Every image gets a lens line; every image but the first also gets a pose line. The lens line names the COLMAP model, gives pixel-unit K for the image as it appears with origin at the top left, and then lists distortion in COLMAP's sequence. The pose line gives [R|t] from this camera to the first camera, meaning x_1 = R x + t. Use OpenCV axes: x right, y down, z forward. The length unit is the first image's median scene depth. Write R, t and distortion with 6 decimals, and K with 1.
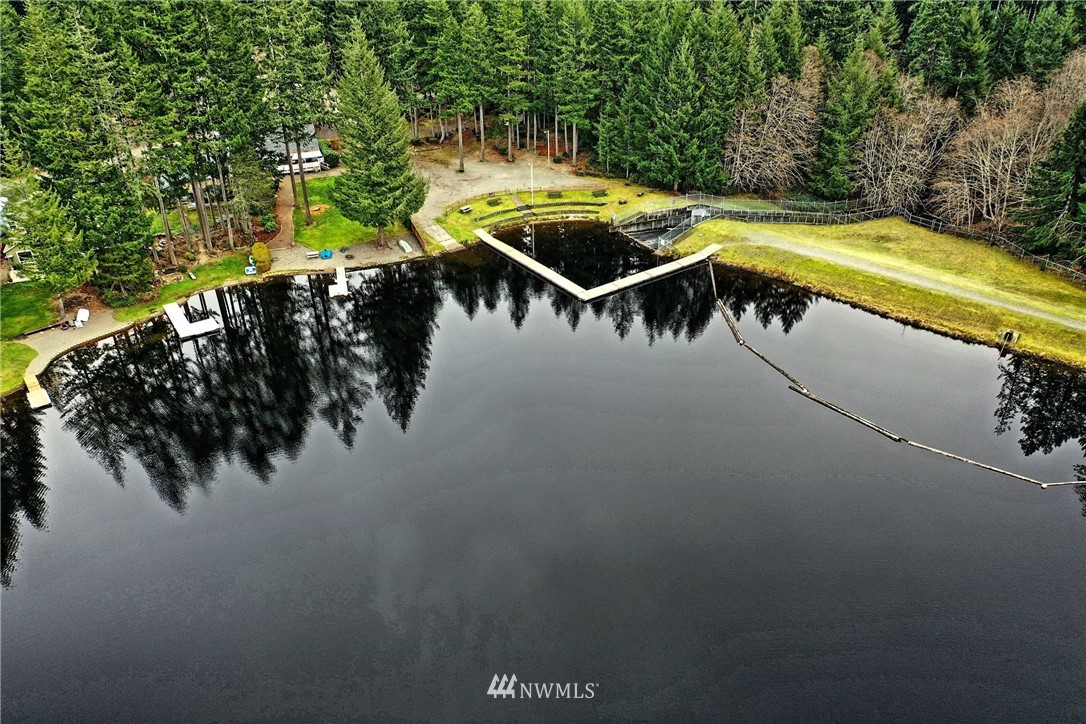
lens RADIAL K [[854.8, 0, 540.0], [0, 854.8, 360.3], [0, 0, 1]] dist [0.000604, 0.008868]
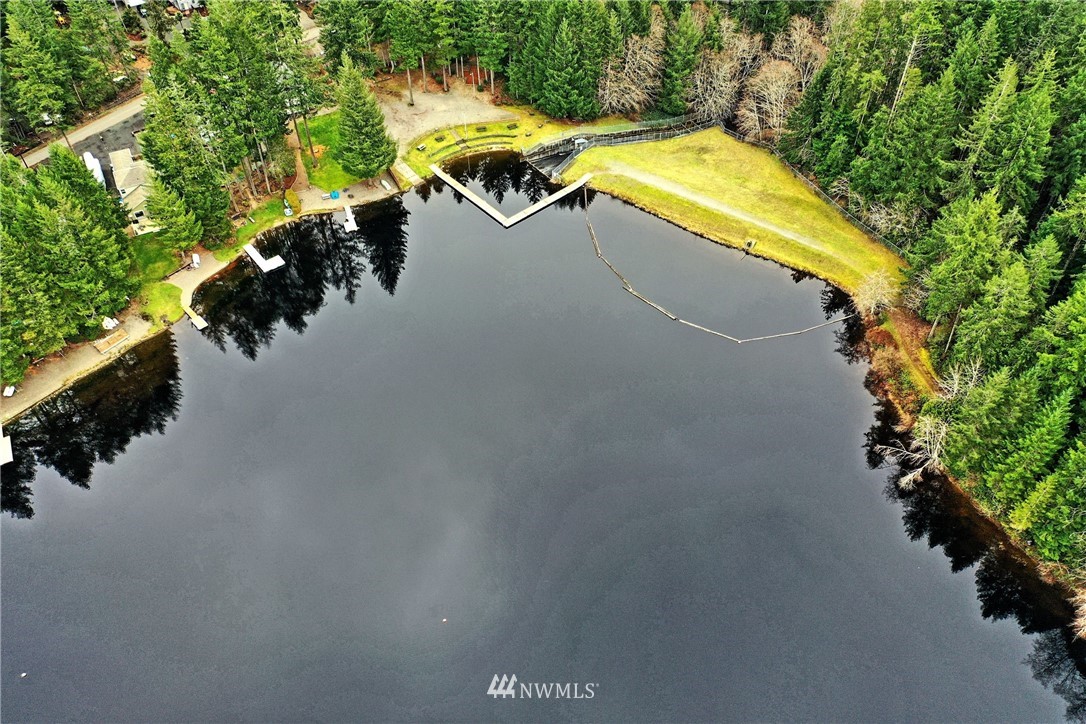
lens RADIAL K [[854.8, 0, 537.1], [0, 854.8, 356.3], [0, 0, 1]] dist [0.000604, 0.008868]
pose [[0.995119, -0.073439, 0.065919, -0.012571], [0.052006, 0.957960, 0.282150, -0.233743], [-0.083869, -0.277345, 0.957103, -0.506048]]
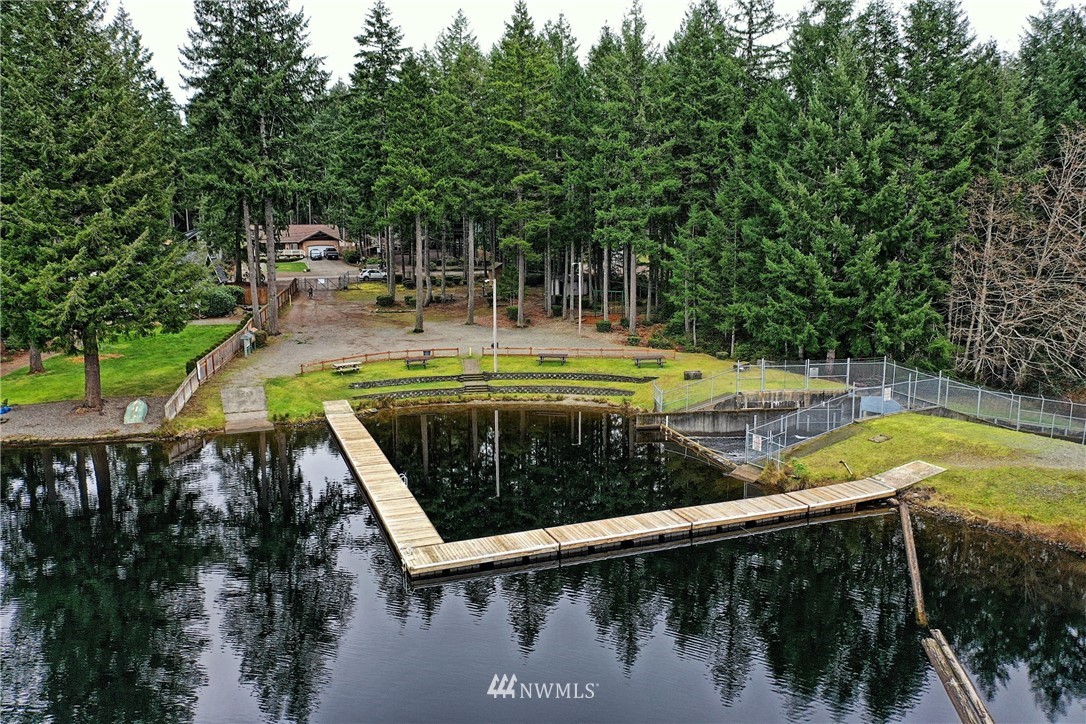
lens RADIAL K [[854.8, 0, 539.3], [0, 854.8, 364.8], [0, 0, 1]] dist [0.000604, 0.008868]
pose [[0.969448, 0.053332, -0.239431, 0.124918], [-0.132416, 0.935427, -0.327785, -0.038775], [0.206489, 0.349475, 0.913909, 0.589340]]
